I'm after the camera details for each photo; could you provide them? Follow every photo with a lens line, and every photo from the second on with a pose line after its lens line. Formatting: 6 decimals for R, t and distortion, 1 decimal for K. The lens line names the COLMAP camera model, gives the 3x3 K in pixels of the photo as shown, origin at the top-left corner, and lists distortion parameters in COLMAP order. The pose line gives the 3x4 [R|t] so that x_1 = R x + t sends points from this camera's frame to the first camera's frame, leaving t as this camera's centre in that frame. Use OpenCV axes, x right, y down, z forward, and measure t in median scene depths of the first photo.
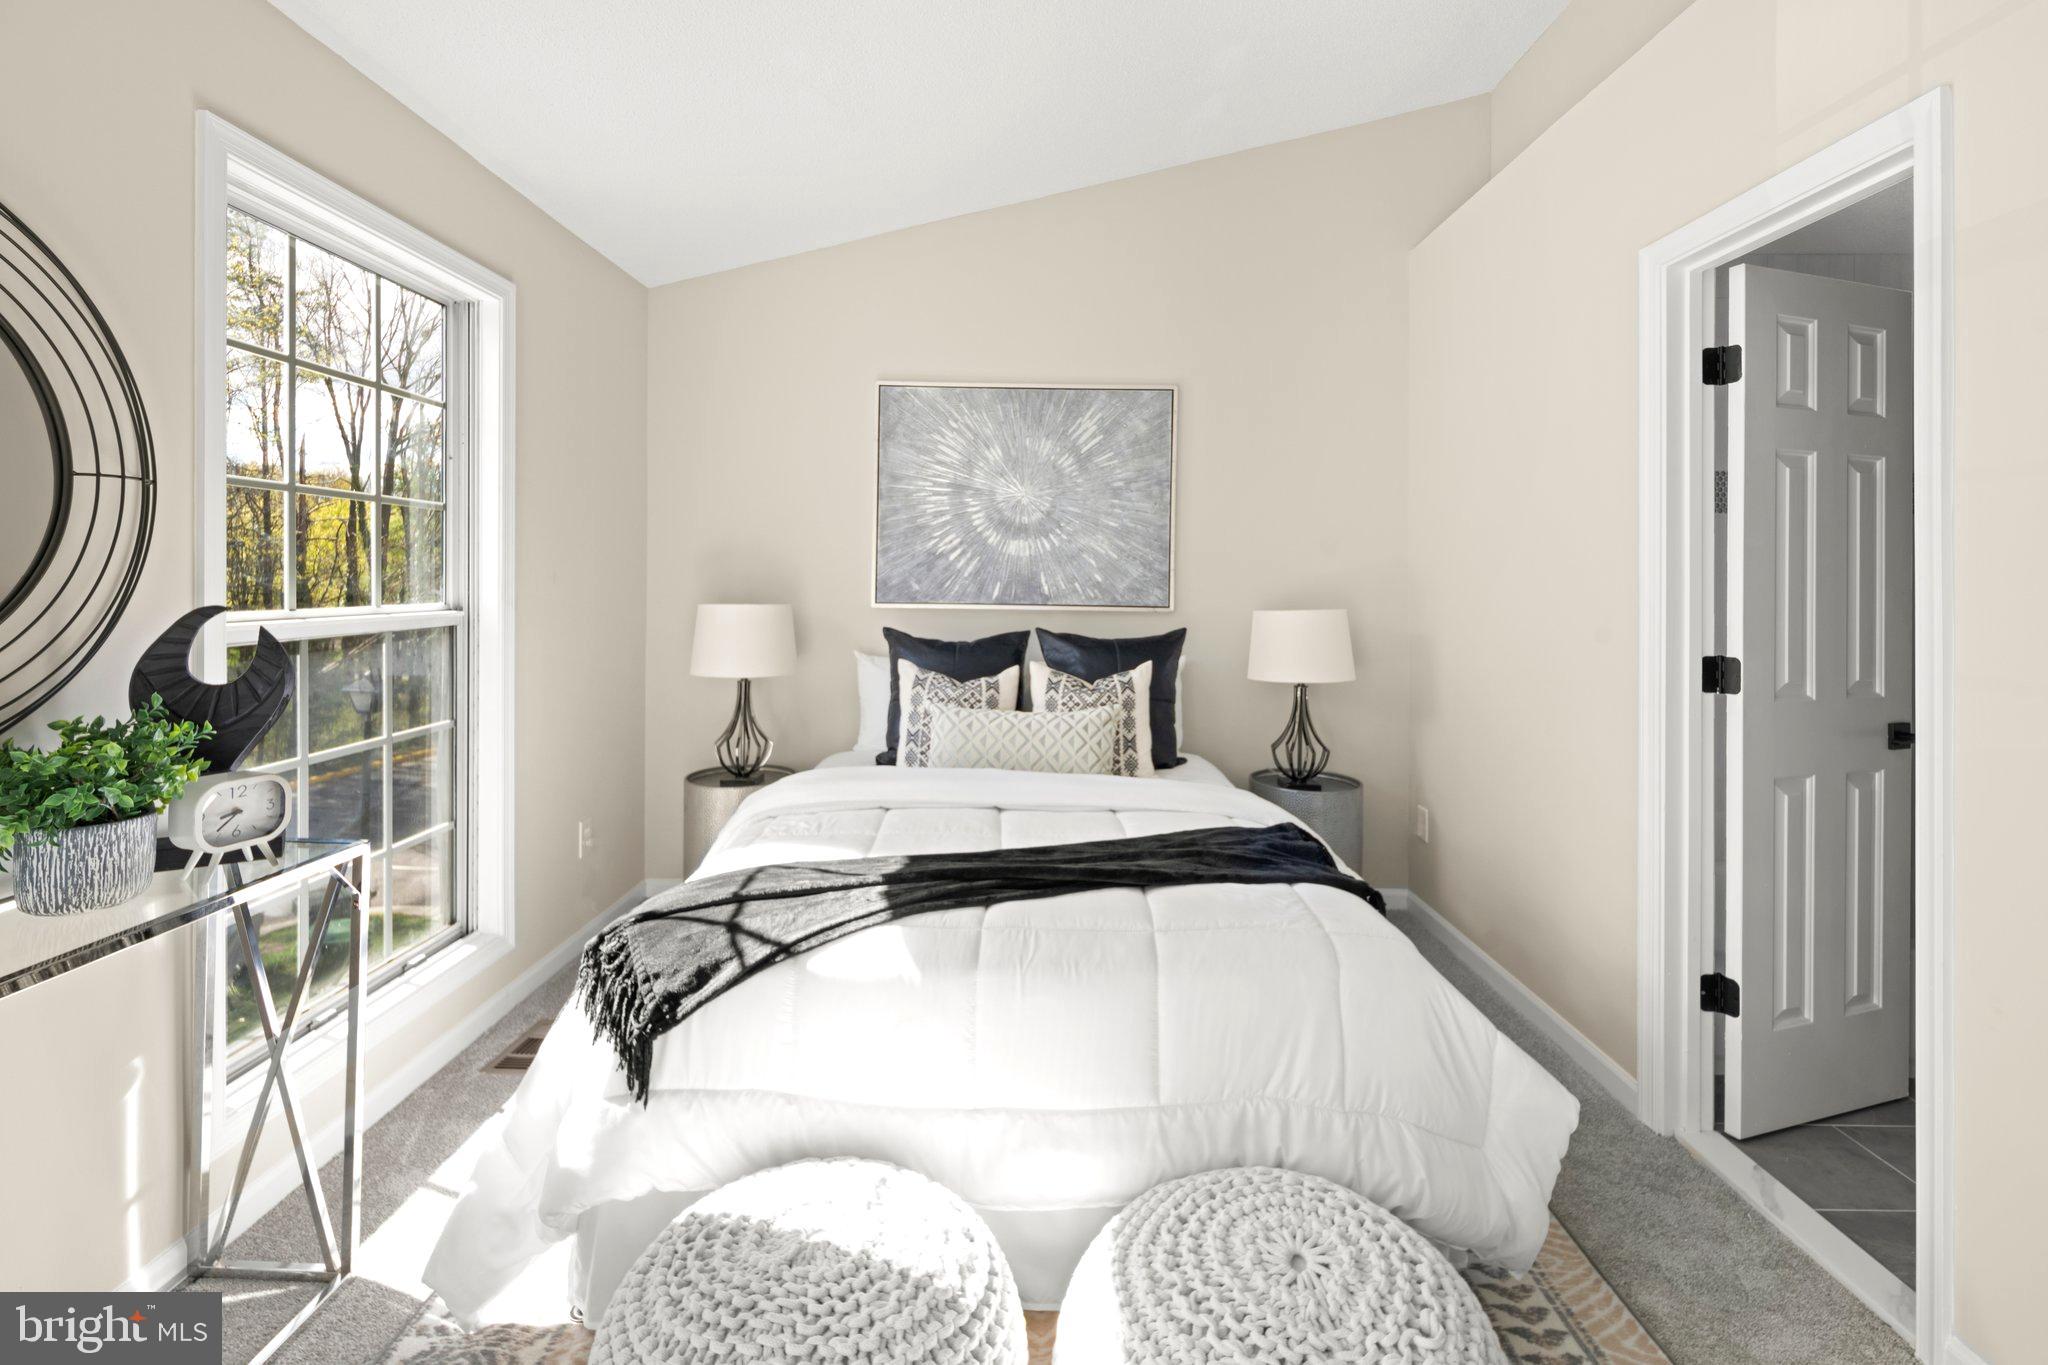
lens RADIAL K [[933.7, 0, 1048.5], [0, 933.7, 589.9], [0, 0, 1]] dist [0.003234, -0.002092]
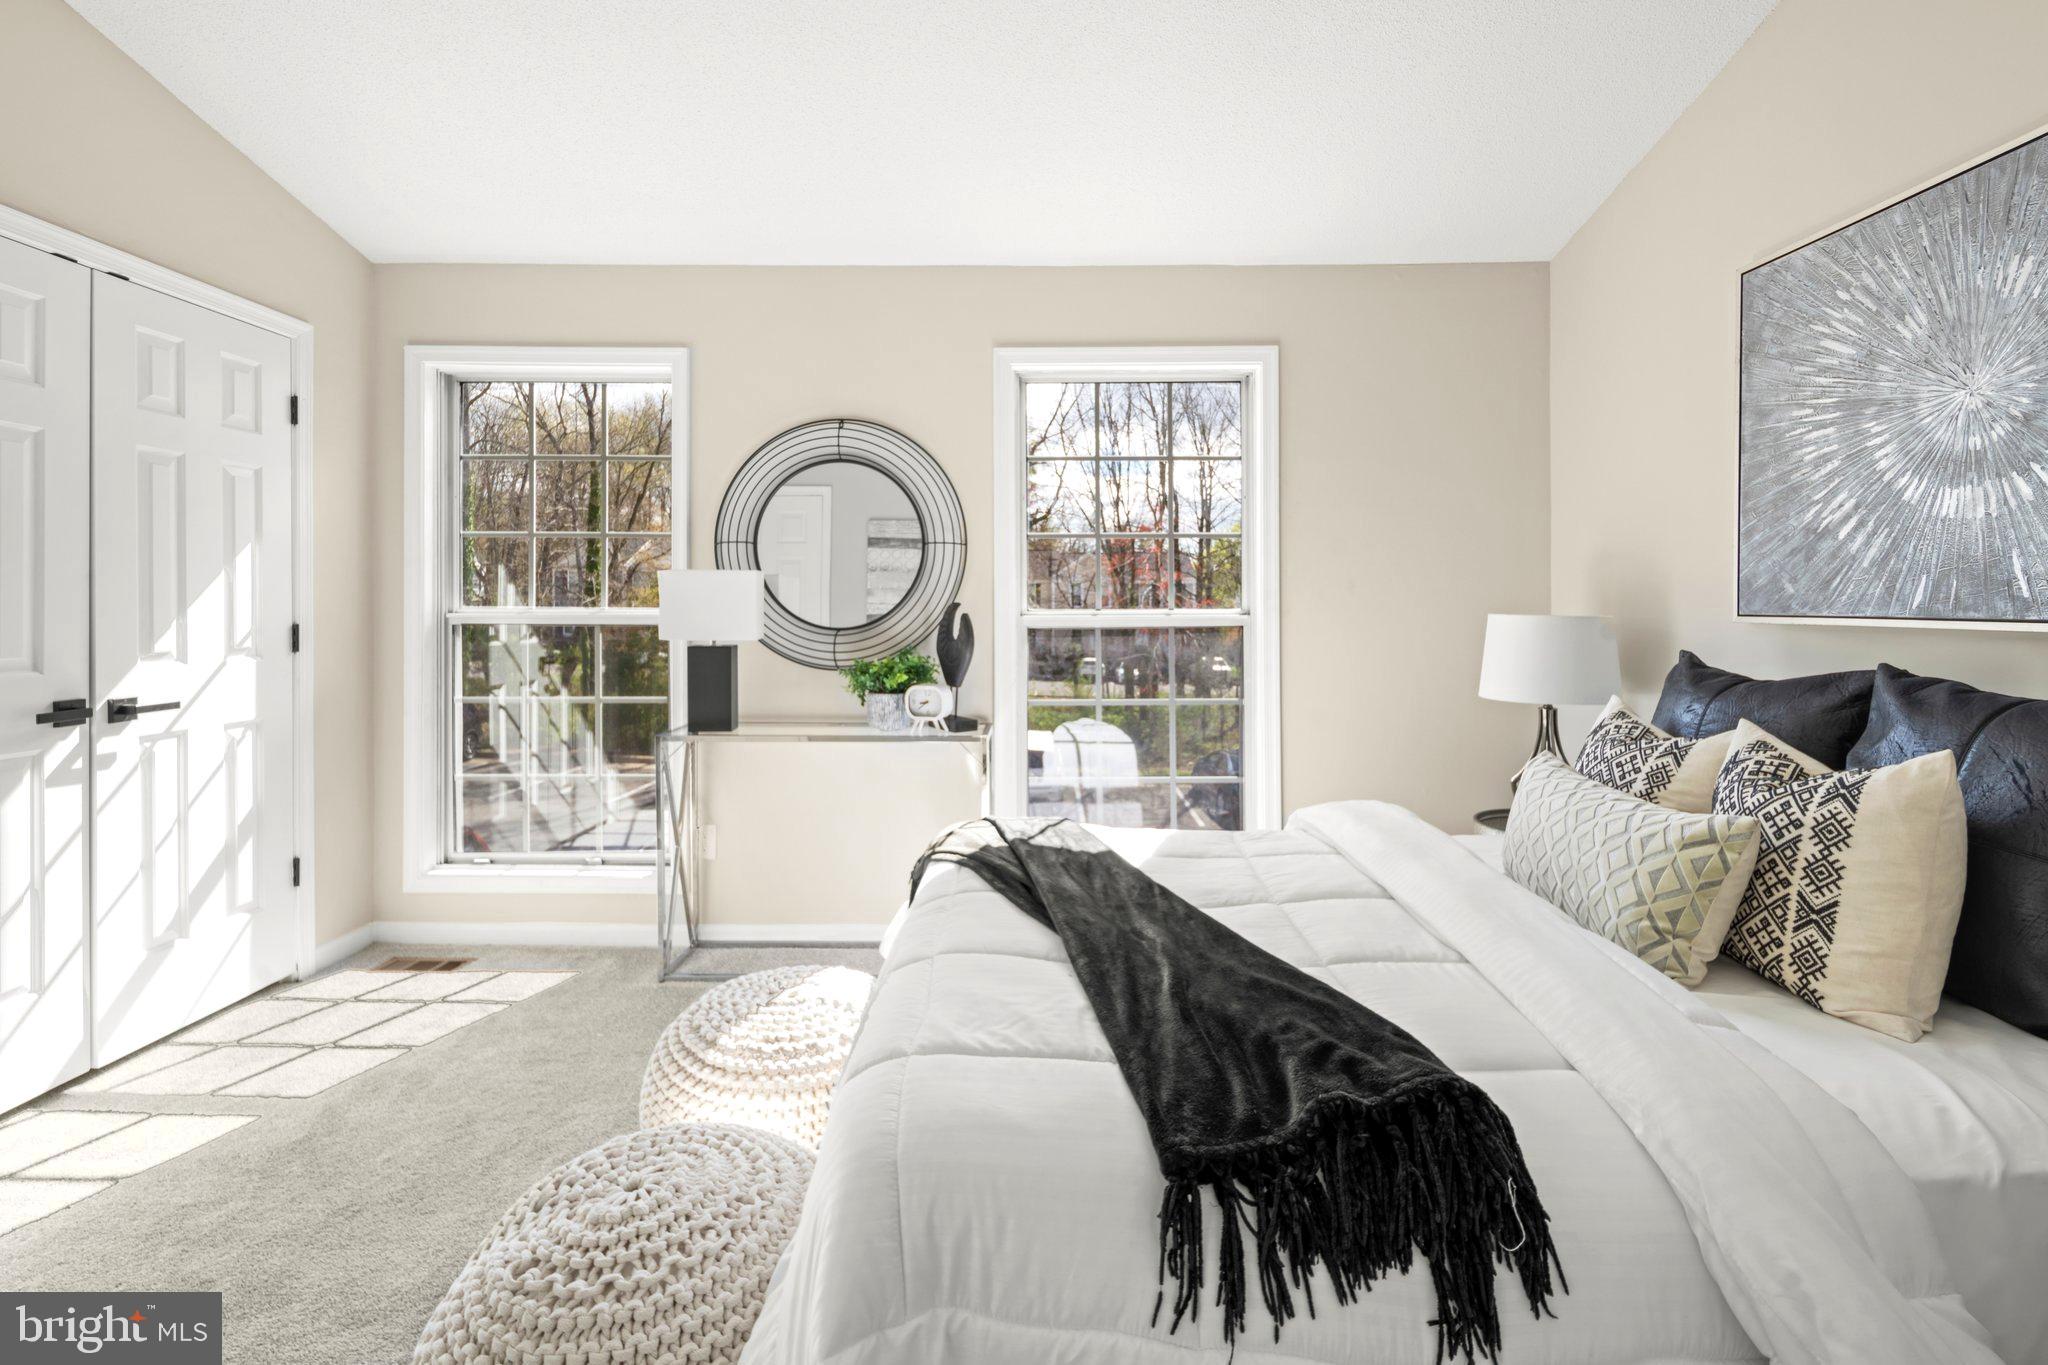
lens RADIAL K [[933.7, 0, 1034.8], [0, 933.7, 618.5], [0, 0, 1]] dist [0.003234, -0.002092]
pose [[-0.042817, 0.005603, -0.999067, 0.478942], [-0.007222, 0.999956, 0.005917, 0.016057], [0.999057, 0.007468, -0.042775, 0.542974]]
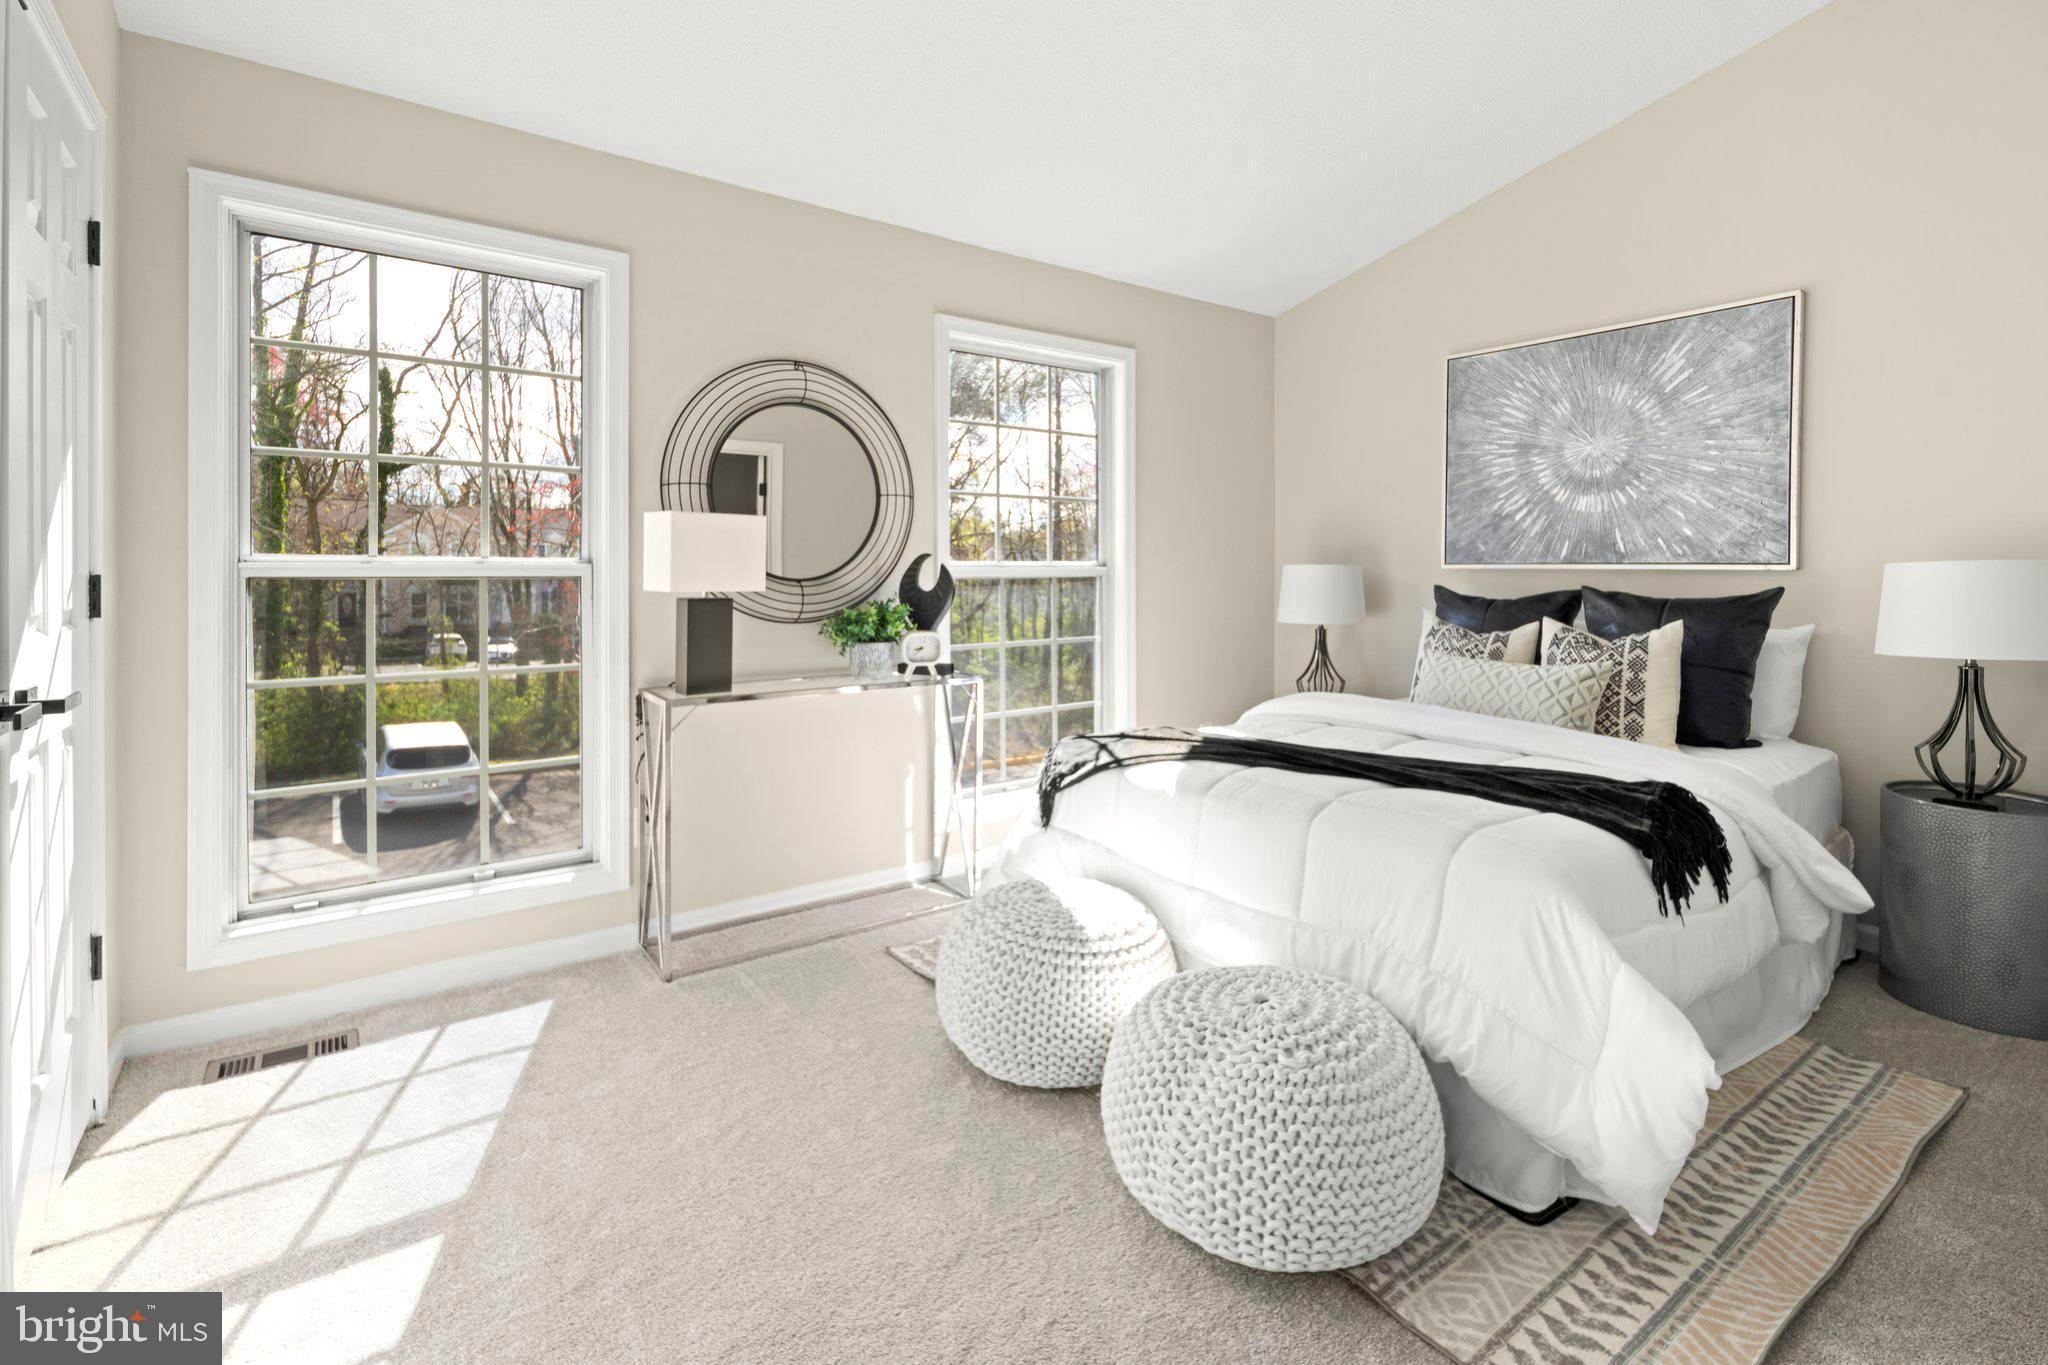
lens RADIAL K [[980.3, 0, 1028.1], [0, 980.3, 589.4], [0, 0, 1]] dist [0.009621, -0.001973]
pose [[0.584897, 0.004077, -0.811097, 0.447693], [0.000124, 0.999987, 0.005116, 0.037153], [0.811108, -0.003092, 0.584889, -0.045708]]
